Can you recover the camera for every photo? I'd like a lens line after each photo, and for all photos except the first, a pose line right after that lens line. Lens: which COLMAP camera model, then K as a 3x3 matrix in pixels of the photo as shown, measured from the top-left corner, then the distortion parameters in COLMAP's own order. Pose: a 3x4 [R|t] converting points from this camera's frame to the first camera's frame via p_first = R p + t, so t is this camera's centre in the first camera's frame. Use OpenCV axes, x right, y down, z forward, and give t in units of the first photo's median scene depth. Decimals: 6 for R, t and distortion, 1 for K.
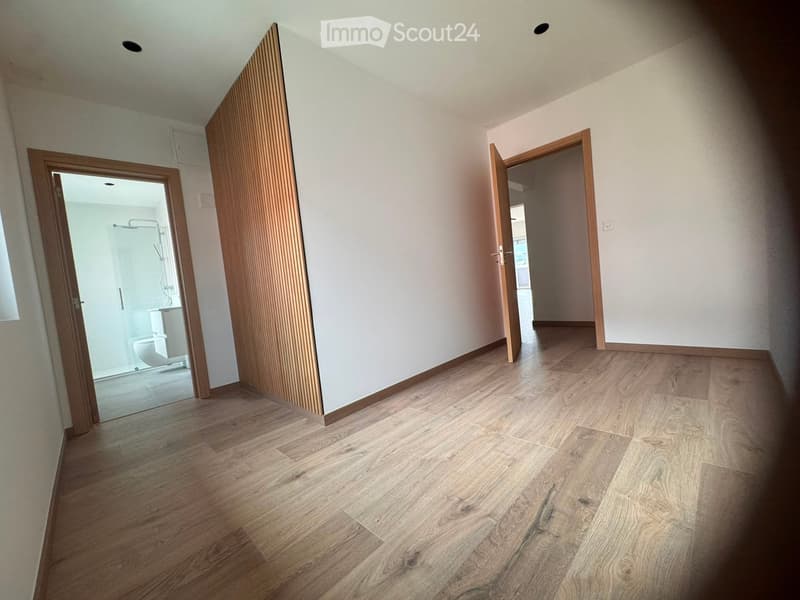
lens RADIAL K [[322.0, 0, 400.0], [0, 322.0, 300.0], [0, 0, 1]] dist [-0.000332, -0.000063]
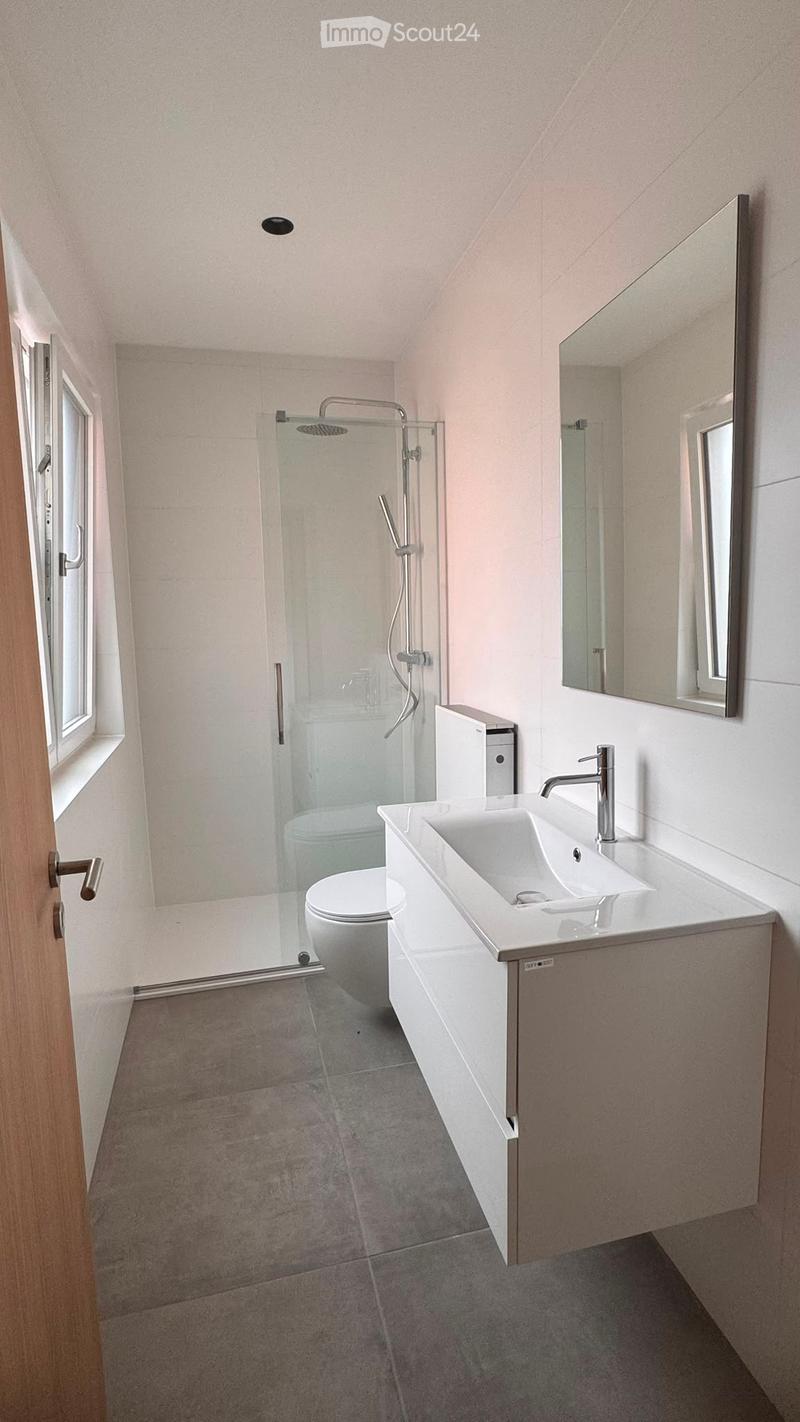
lens RADIAL K [[702.4, 0, 400.0], [0, 702.4, 711.0], [0, 0, 1]] dist [-0.001225, 0.000050]
pose [[0.859568, 0.154929, -0.486970, -0.699148], [-0.101094, 0.985656, 0.135140, -0.117795], [0.500922, -0.066932, 0.862900, 0.772950]]
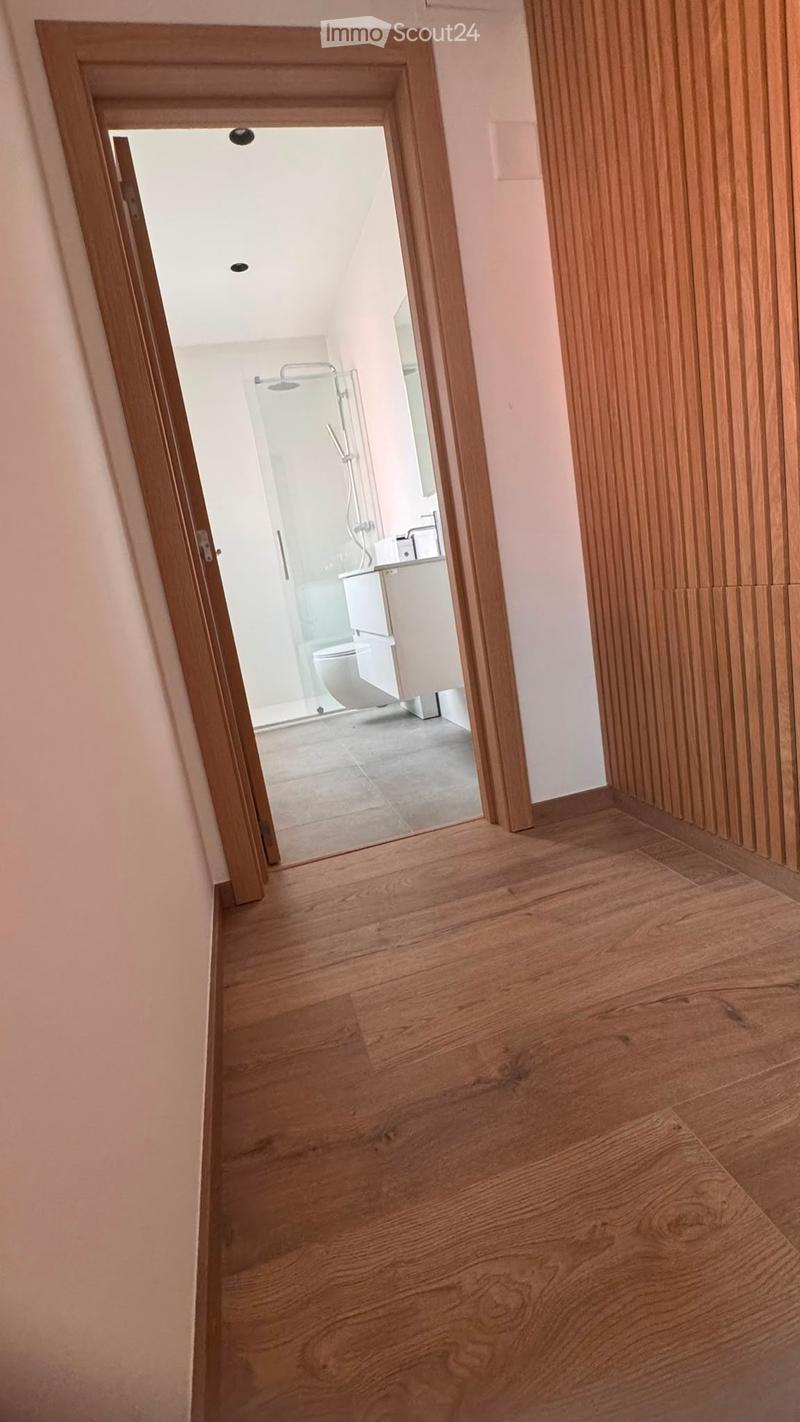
lens RADIAL K [[655.2, 0, 400.0], [0, 655.2, 711.0], [0, 0, 1]] dist [0.014026, 0.000092]
pose [[0.869096, 0.067537, -0.490011, -0.373286], [0.038508, 0.978391, 0.203148, 0.042422], [0.493143, -0.195424, 0.847714, 0.377239]]
